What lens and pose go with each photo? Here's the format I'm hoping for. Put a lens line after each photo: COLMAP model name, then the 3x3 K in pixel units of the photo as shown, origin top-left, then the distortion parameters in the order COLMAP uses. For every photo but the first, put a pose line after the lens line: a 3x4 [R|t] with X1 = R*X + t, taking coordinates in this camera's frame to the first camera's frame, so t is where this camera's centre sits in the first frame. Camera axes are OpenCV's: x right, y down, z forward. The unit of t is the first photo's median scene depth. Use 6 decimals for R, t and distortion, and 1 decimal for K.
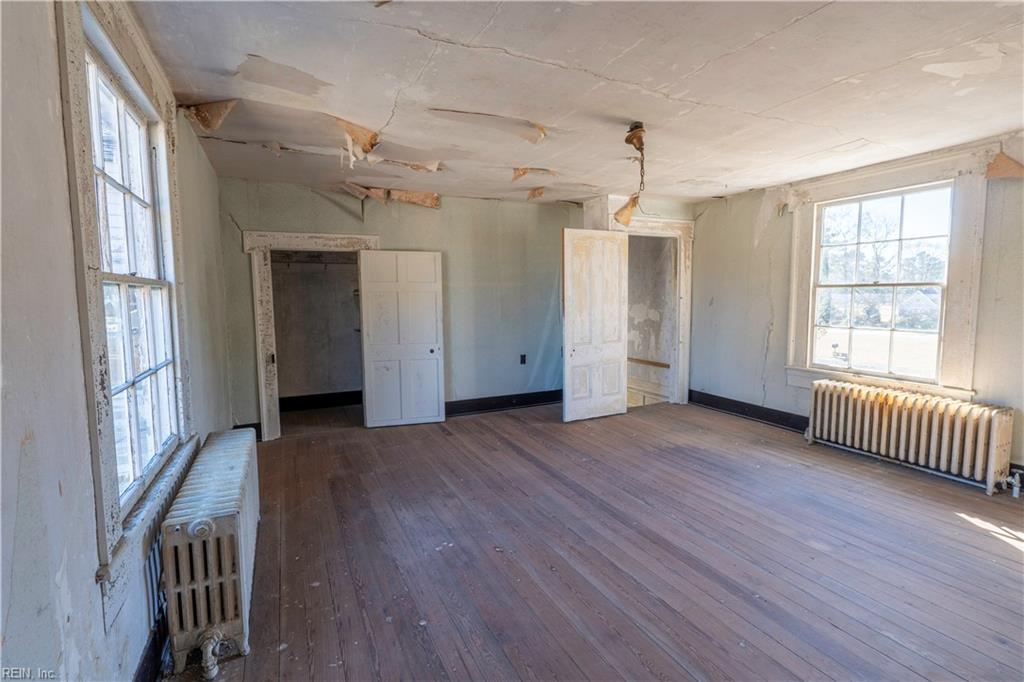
lens RADIAL K [[464.3, 0, 509.8], [0, 464.3, 339.3], [0, 0, 1]] dist [-0.011312, 0.000512]
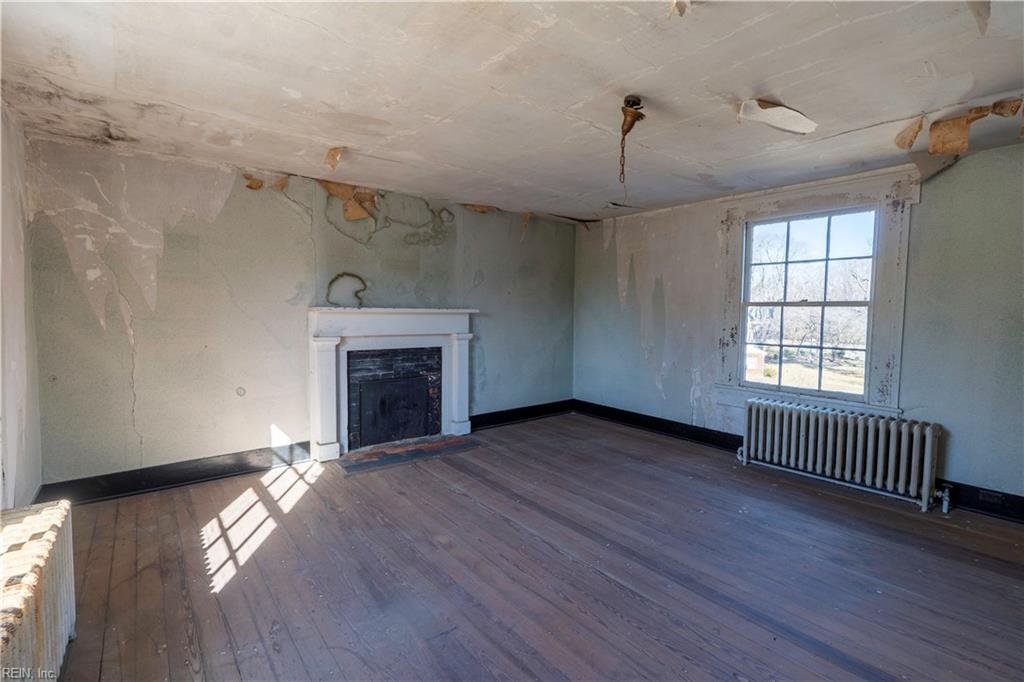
lens RADIAL K [[464.3, 0, 509.8], [0, 464.3, 339.3], [0, 0, 1]] dist [-0.011312, 0.000512]
pose [[-0.975516, 0.013312, -0.219524, 0.668969], [-0.019958, 0.988689, 0.148646, -0.164061], [0.219020, 0.149388, -0.964216, 1.804080]]
